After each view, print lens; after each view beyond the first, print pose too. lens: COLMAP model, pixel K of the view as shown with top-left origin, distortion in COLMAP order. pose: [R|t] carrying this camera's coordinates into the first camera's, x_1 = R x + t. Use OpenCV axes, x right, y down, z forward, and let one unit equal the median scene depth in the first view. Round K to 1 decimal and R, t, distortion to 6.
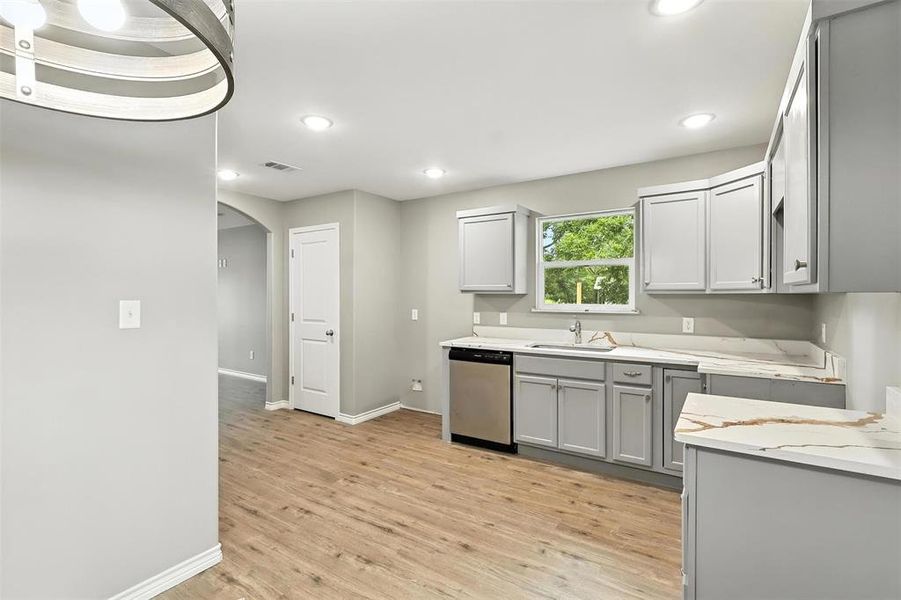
lens RADIAL K [[418.7, 0, 447.4], [0, 418.7, 295.5], [0, 0, 1]] dist [-0.001036, 0.000033]
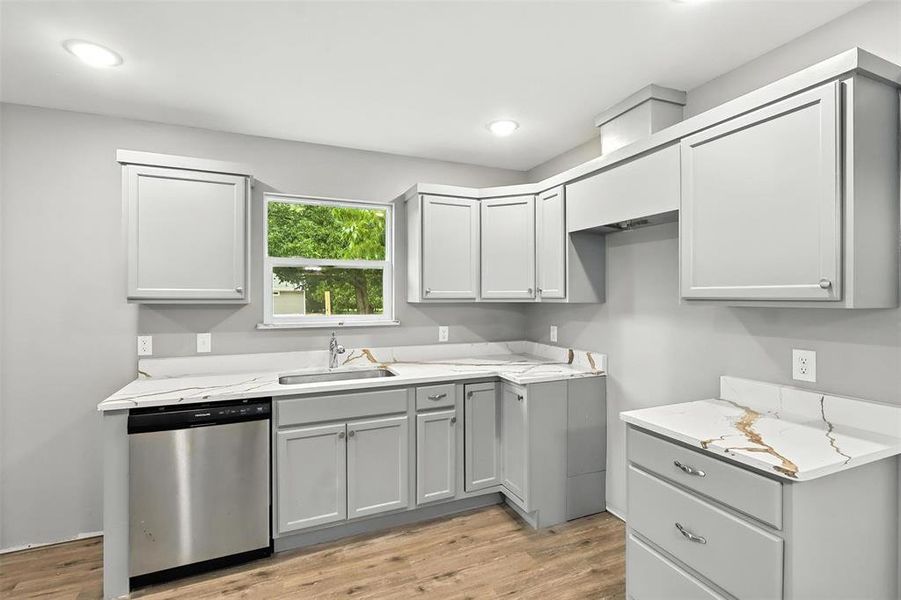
lens RADIAL K [[418.7, 0, 447.4], [0, 418.7, 295.5], [0, 0, 1]] dist [-0.001036, 0.000033]
pose [[0.553875, 0.001191, 0.832599, -0.239548], [0.002860, 0.999990, -0.003333, -0.015861], [-0.832595, 0.004227, 0.553867, 0.460114]]
